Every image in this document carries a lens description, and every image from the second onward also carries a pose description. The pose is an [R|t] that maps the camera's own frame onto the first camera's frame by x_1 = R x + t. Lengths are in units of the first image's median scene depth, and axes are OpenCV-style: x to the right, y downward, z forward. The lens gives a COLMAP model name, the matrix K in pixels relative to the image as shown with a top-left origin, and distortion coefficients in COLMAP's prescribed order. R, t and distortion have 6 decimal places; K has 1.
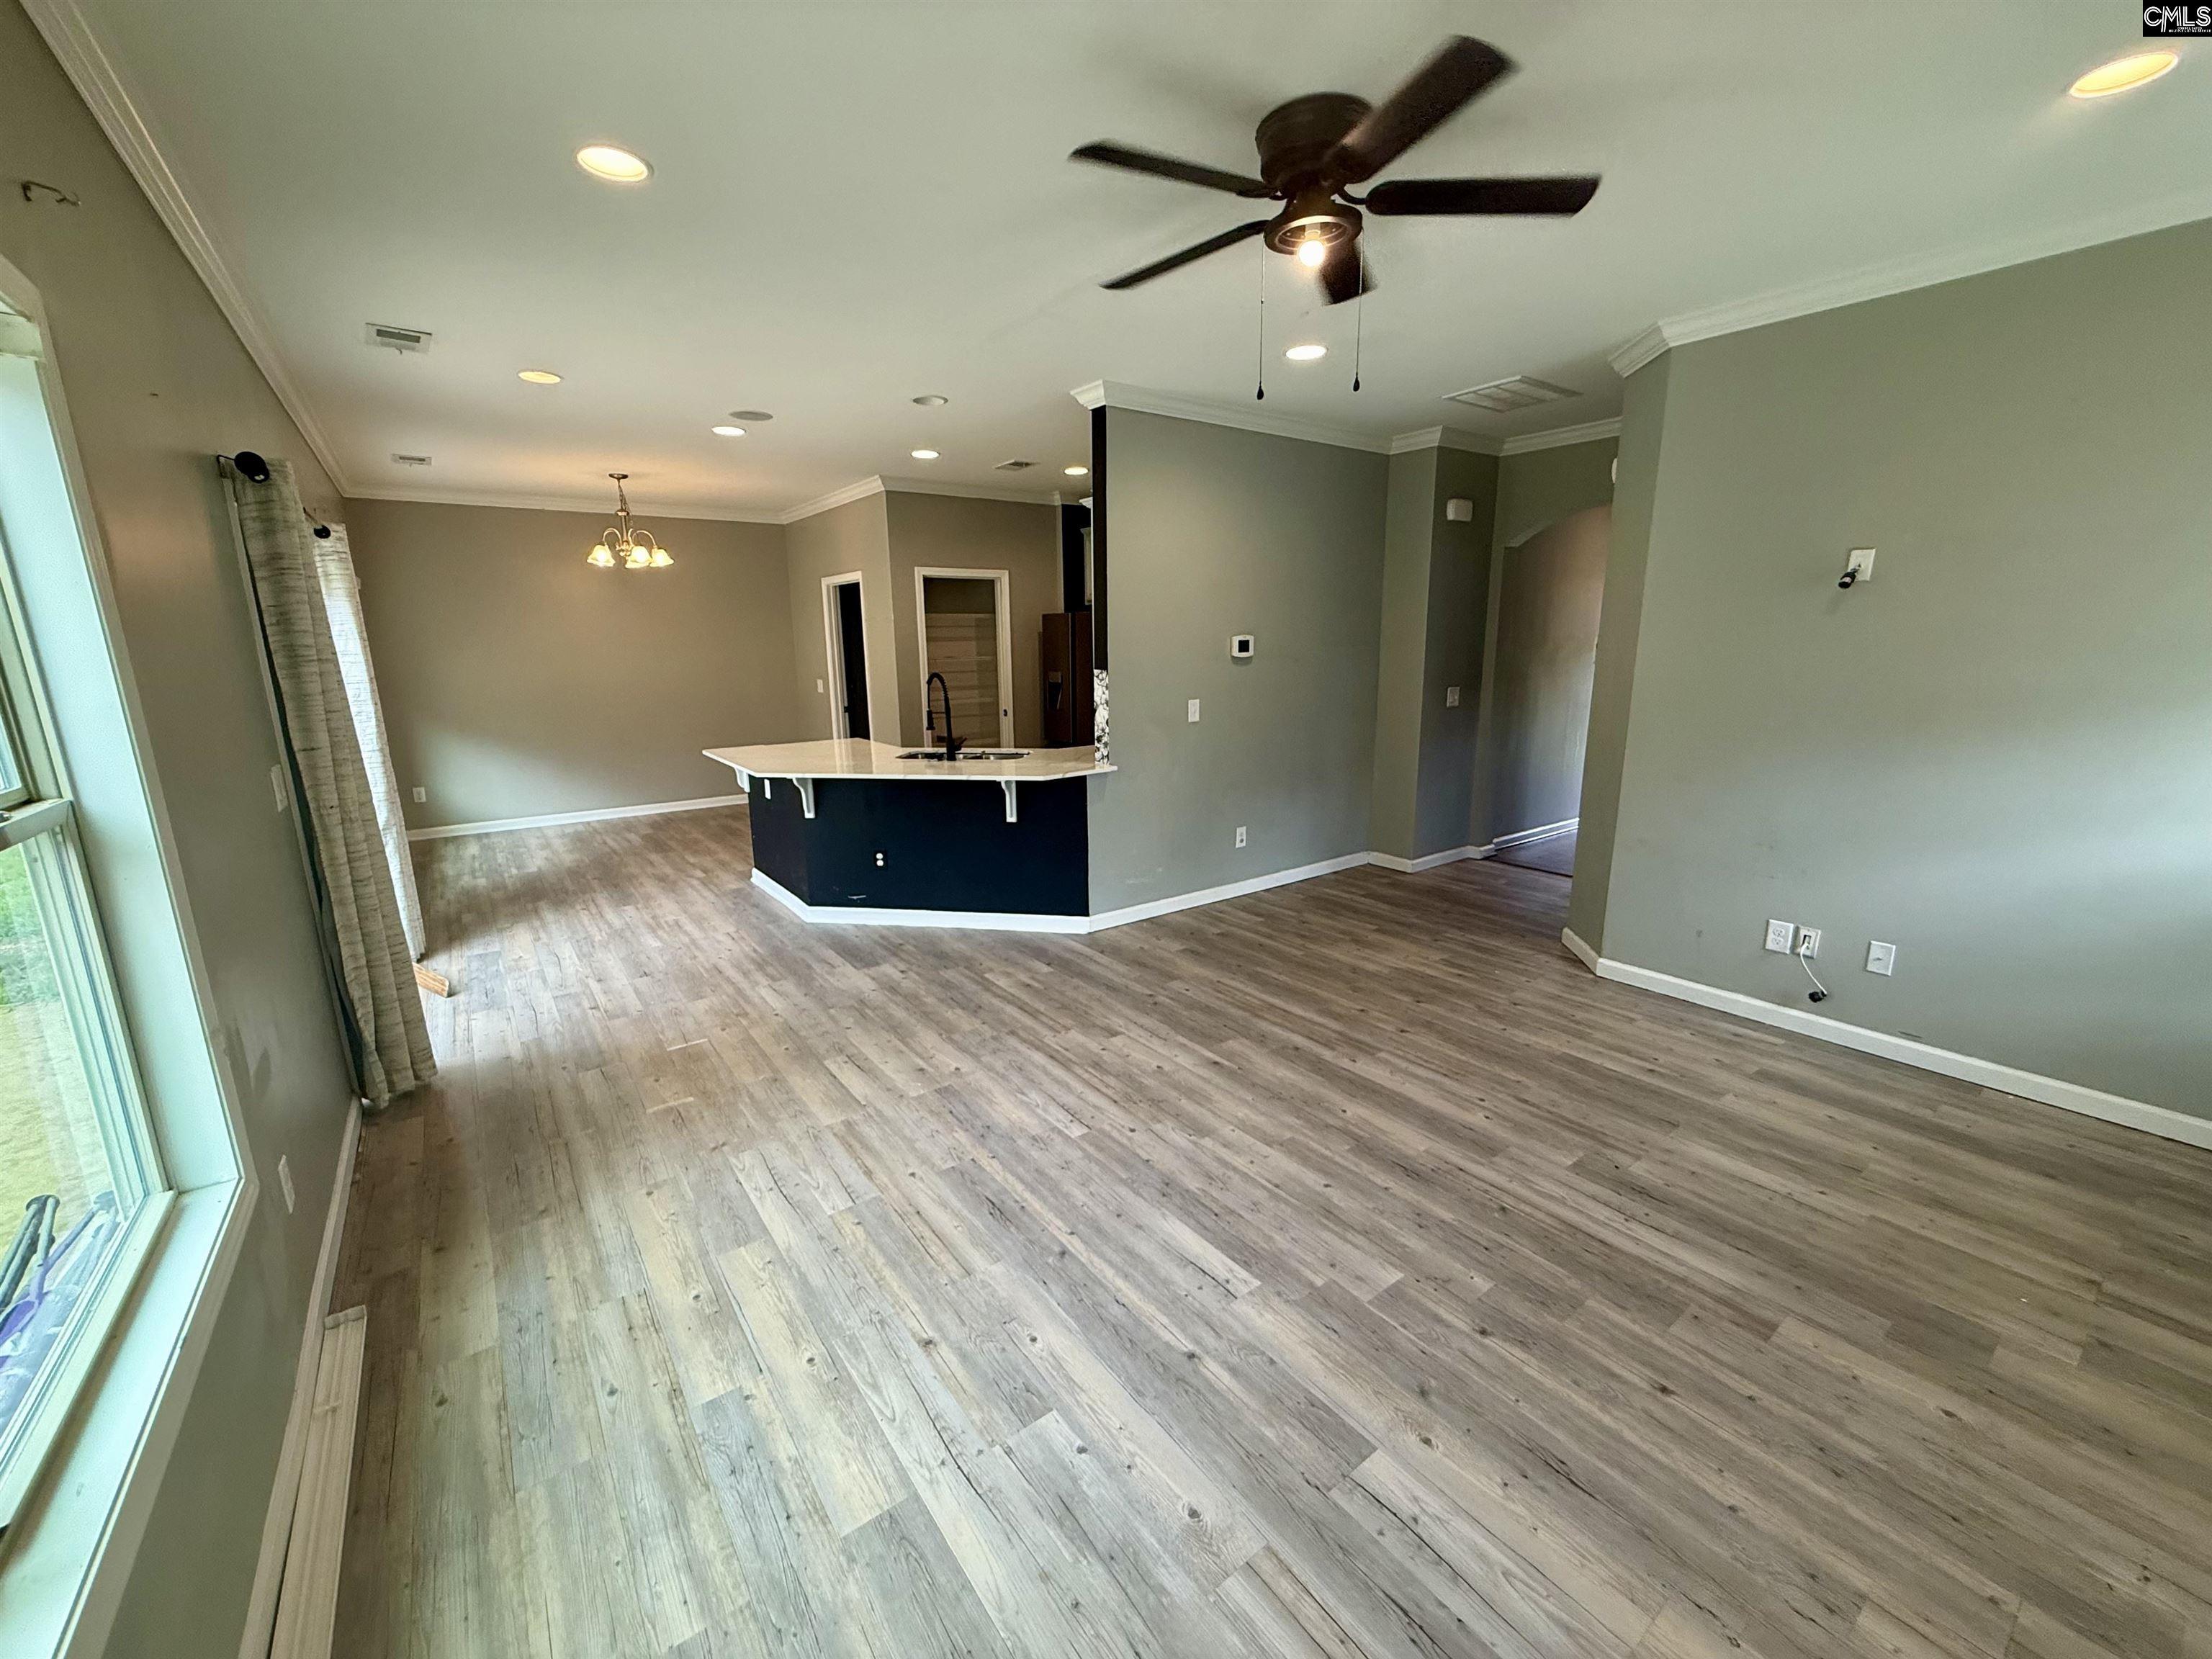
lens RADIAL K [[884.3, 0, 1101.0], [0, 884.3, 833.4], [0, 0, 1]] dist [-0.000607, 0.000378]
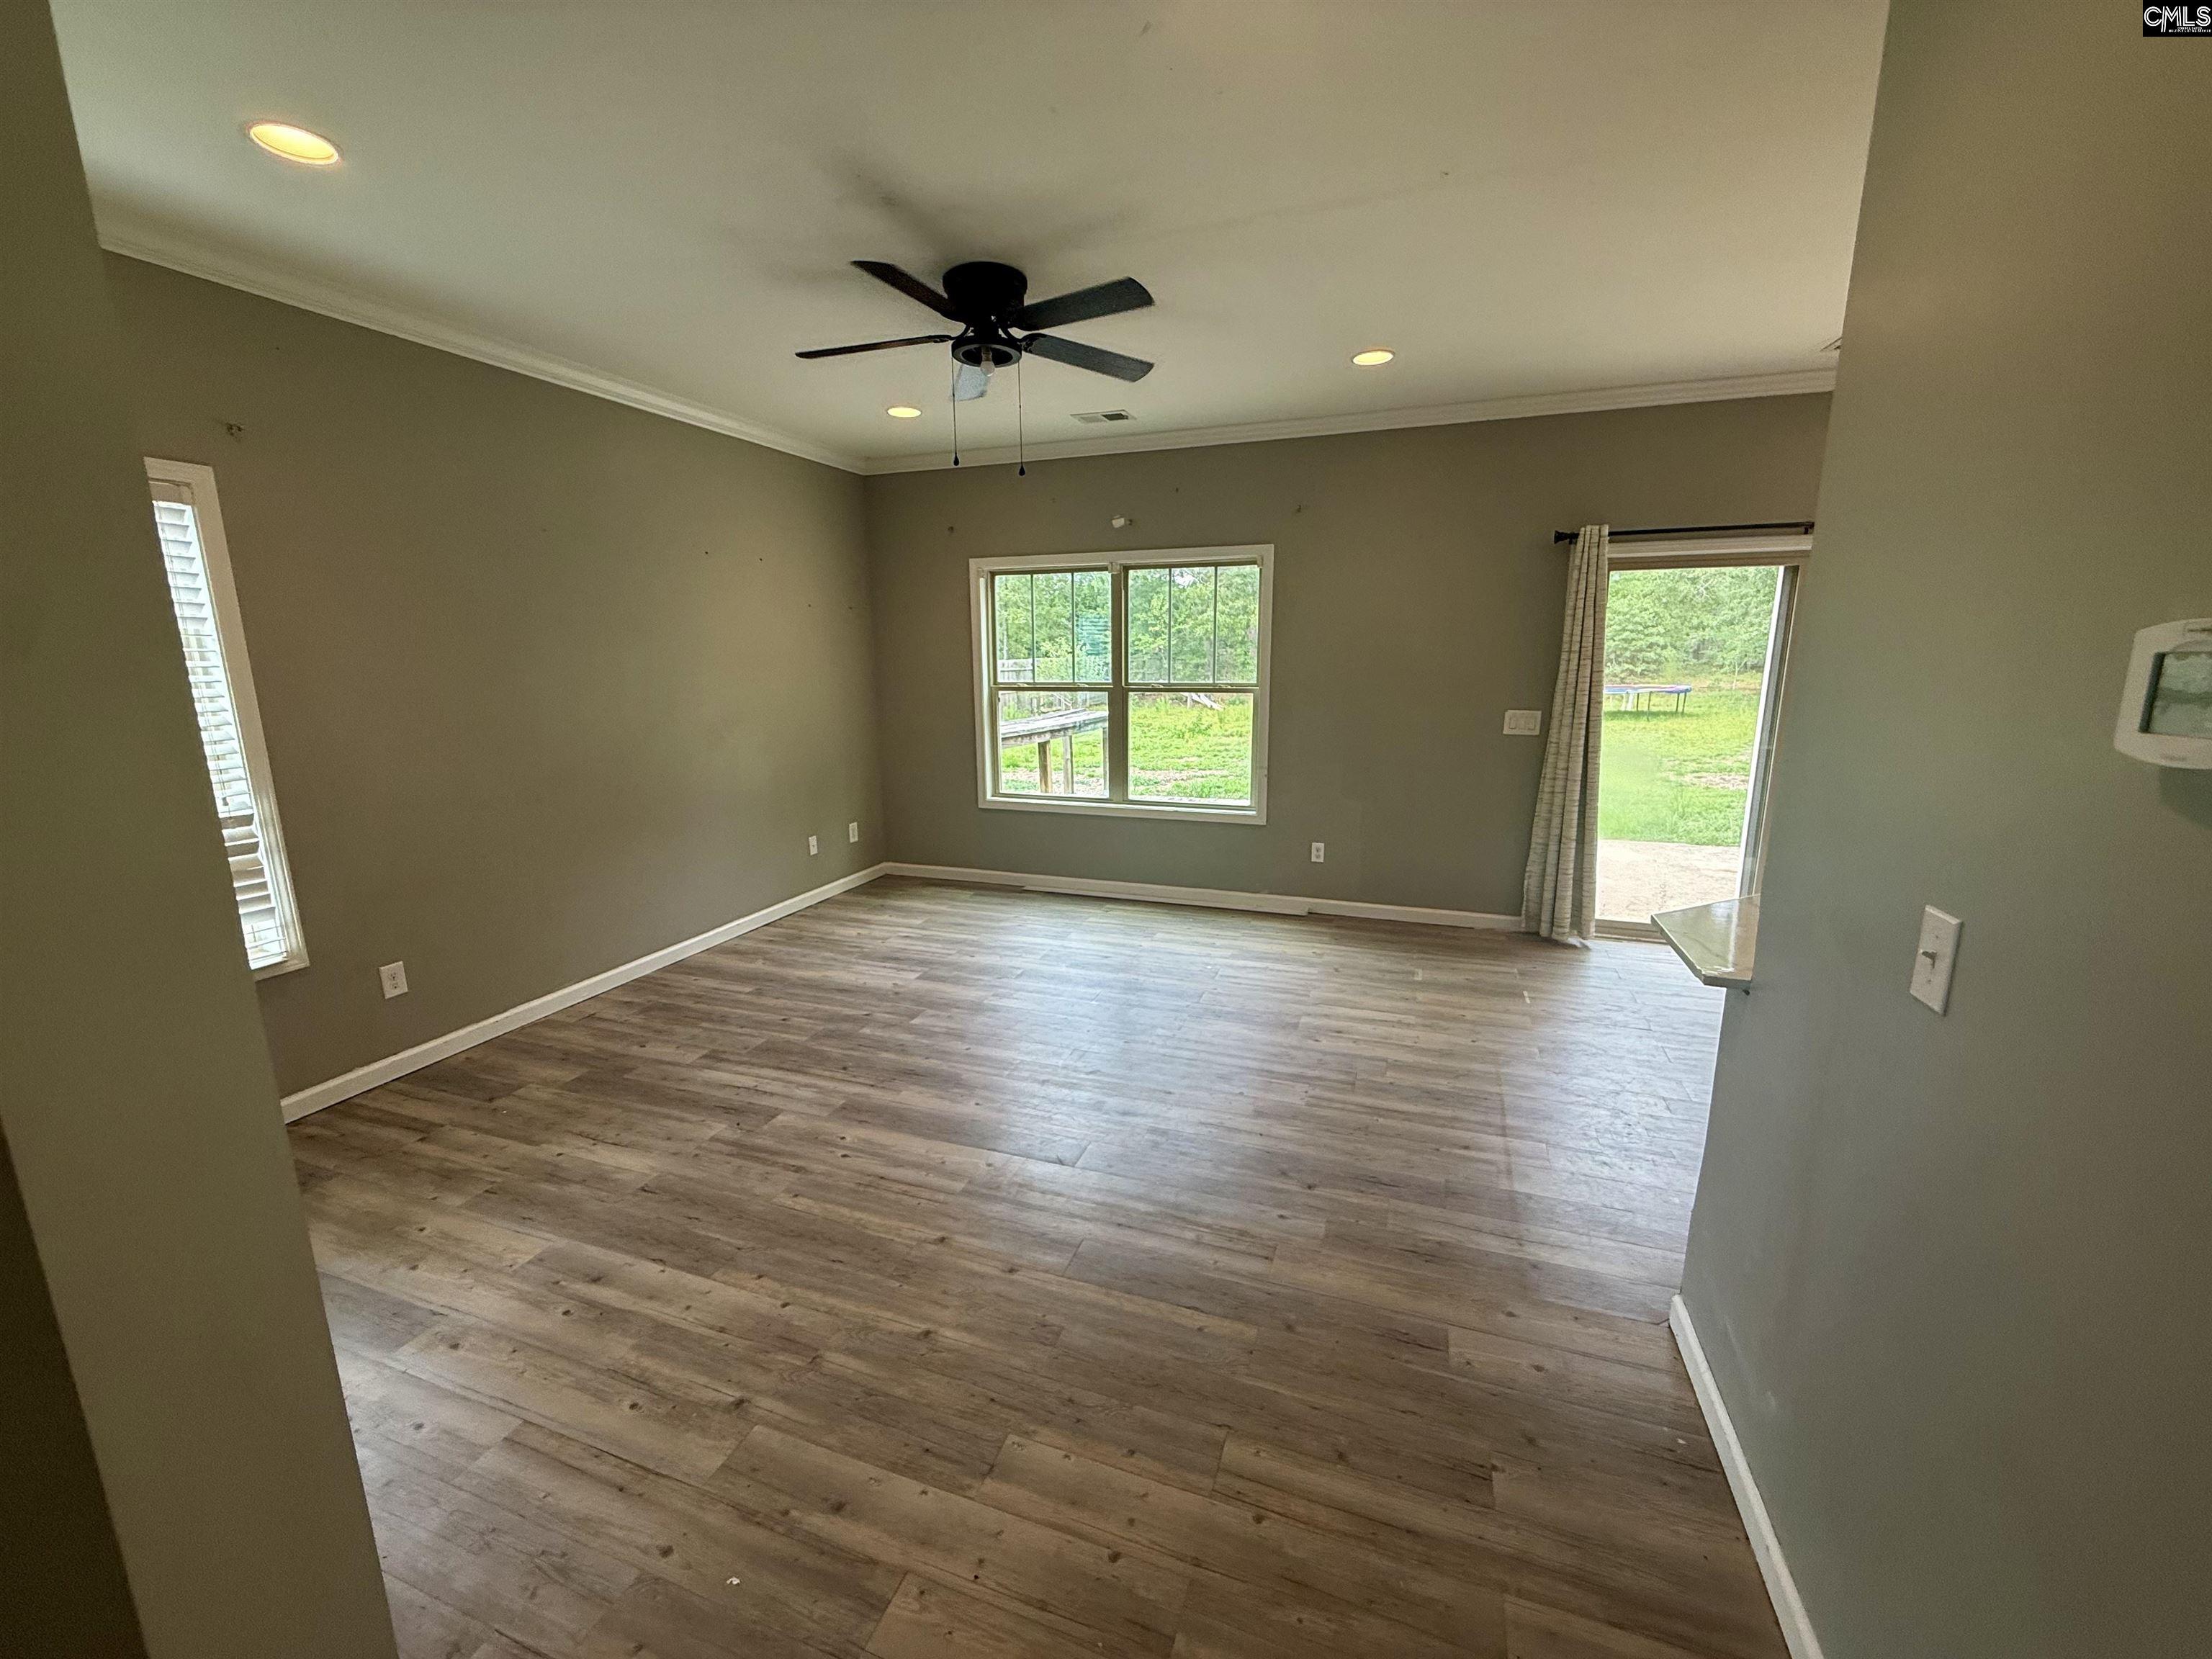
lens RADIAL K [[884.3, 0, 1100.7], [0, 884.3, 827.5], [0, 0, 1]] dist [-0.000607, 0.000378]
pose [[-0.833315, 0.128139, -0.537743, 0.515385], [-0.100913, 0.921156, 0.375884, -0.300384], [0.543510, 0.367494, -0.754682, 1.338064]]
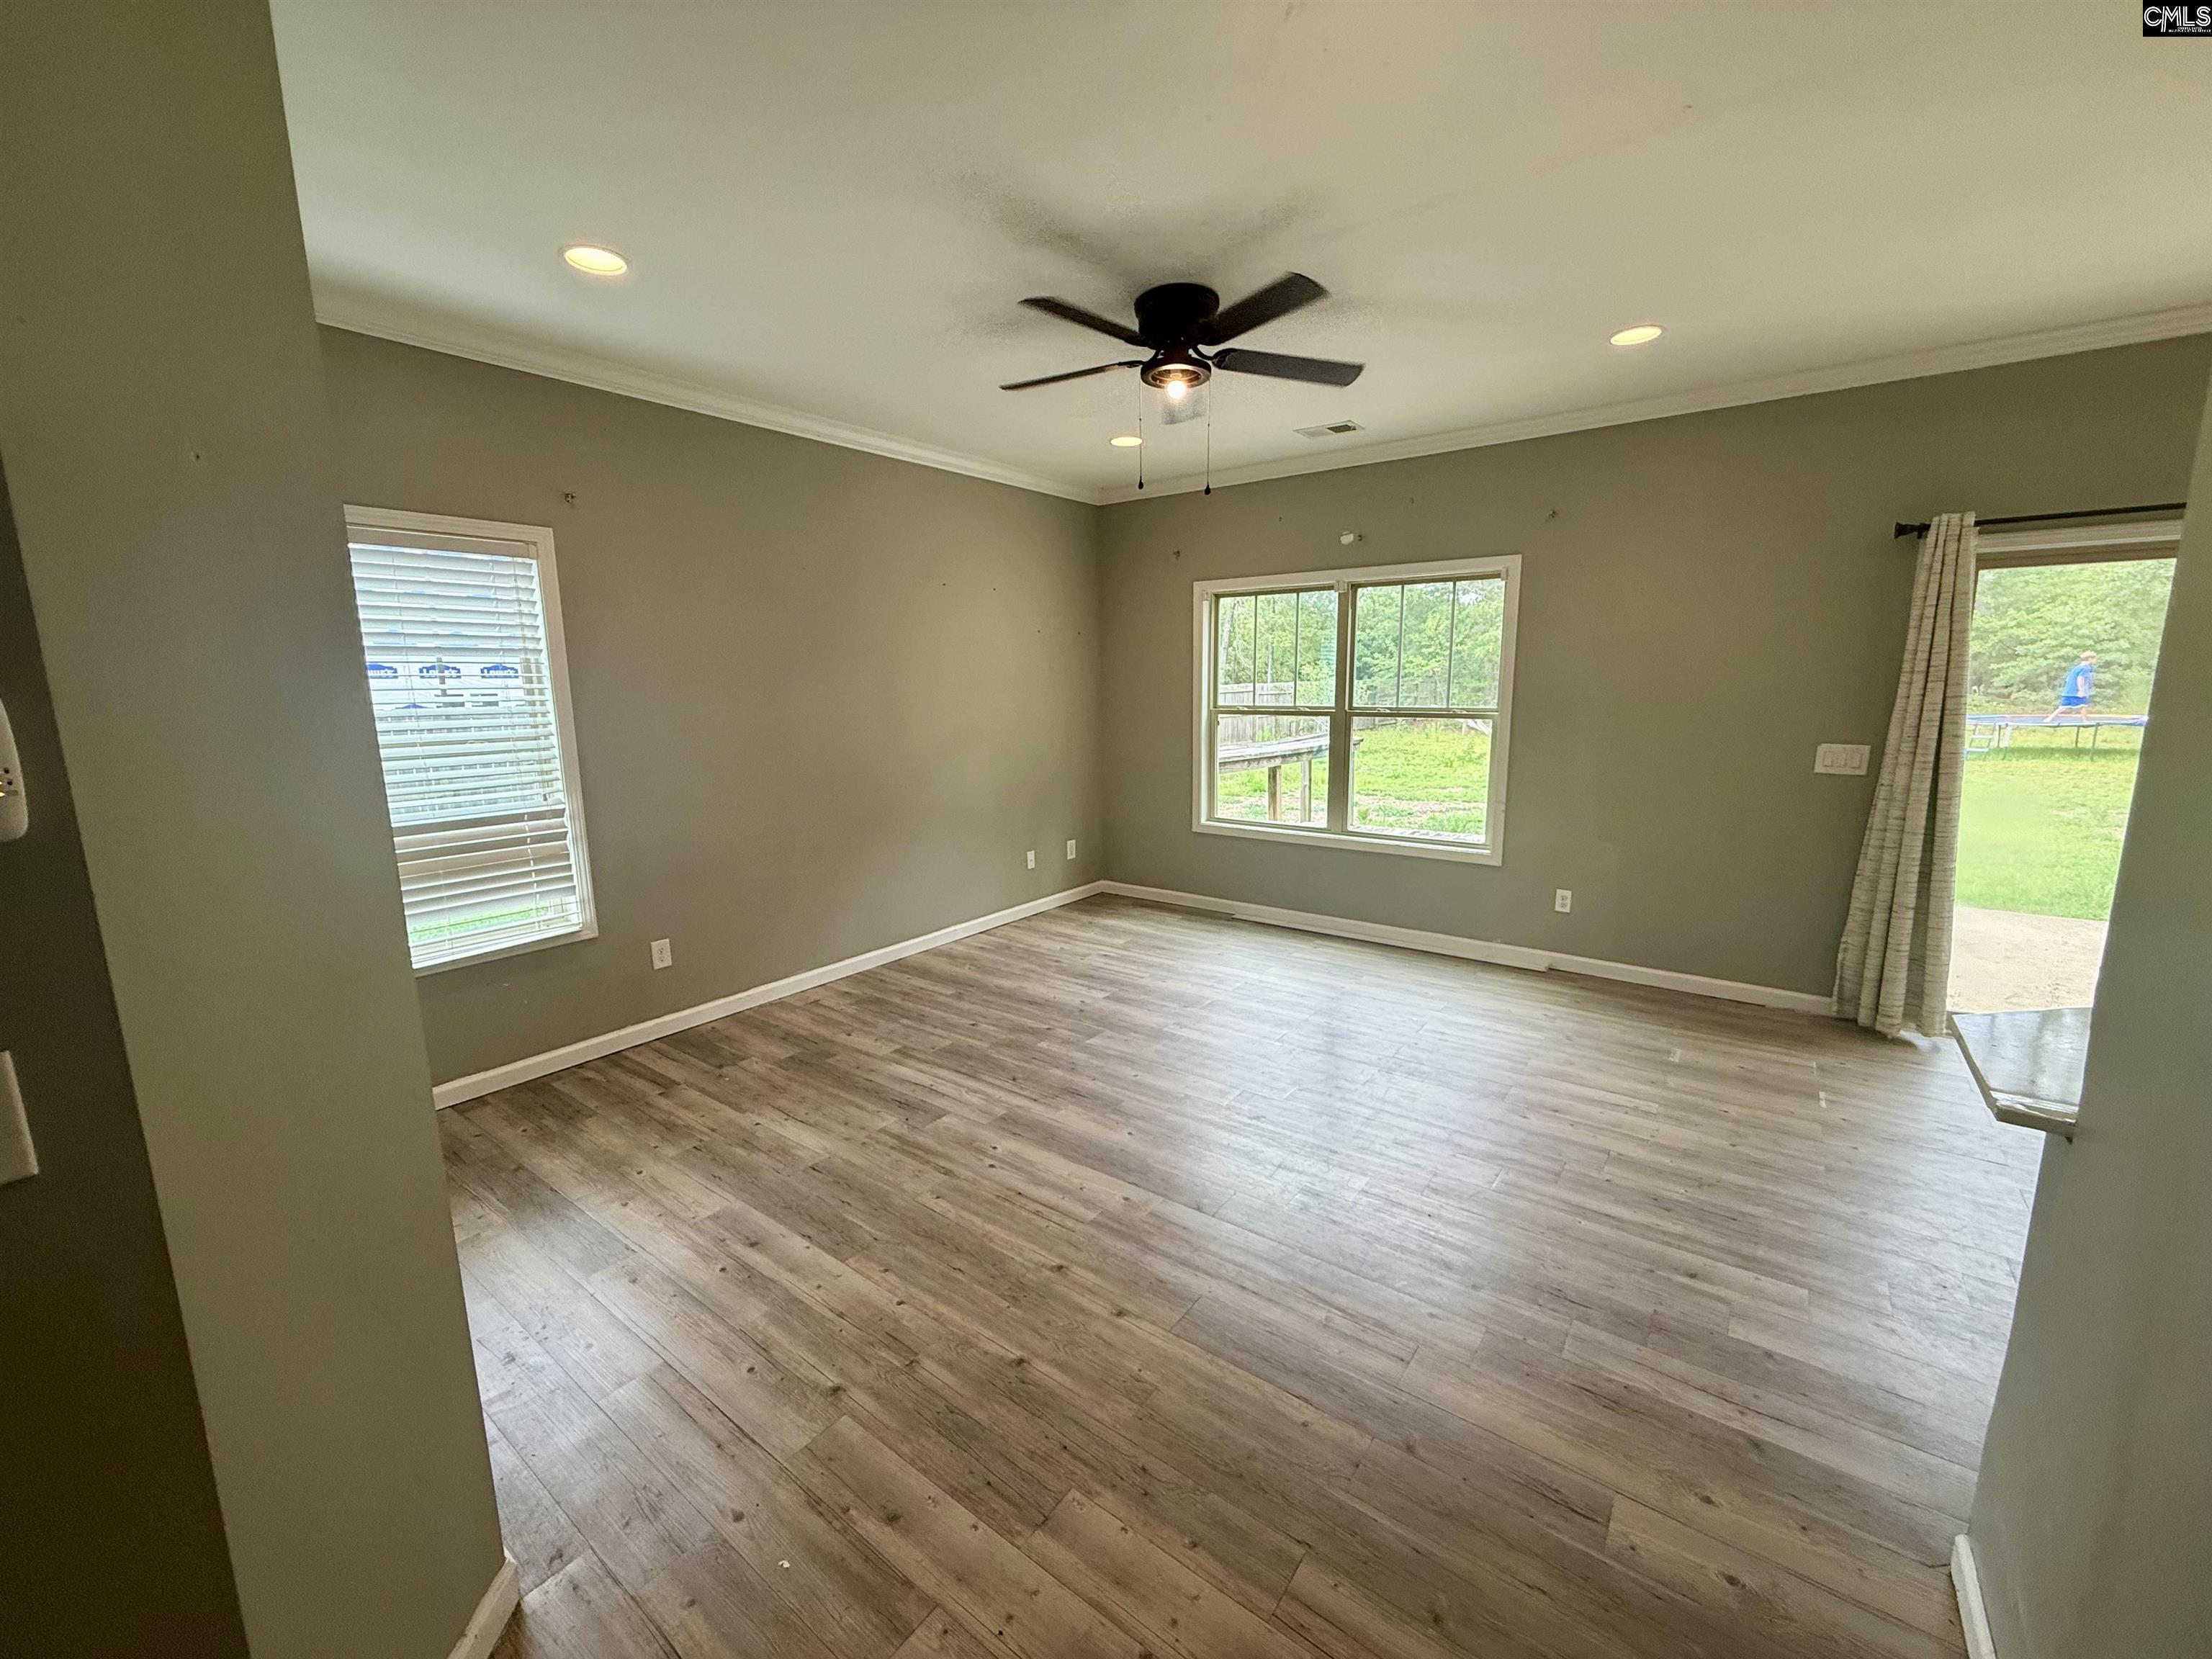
lens RADIAL K [[884.3, 0, 1099.9], [0, 884.3, 827.1], [0, 0, 1]] dist [-0.000607, 0.000378]
pose [[-0.958982, 0.071197, -0.274379, 0.431908], [-0.037597, 0.927446, 0.372063, -0.300864], [0.280962, 0.367117, -0.886727, 1.353890]]
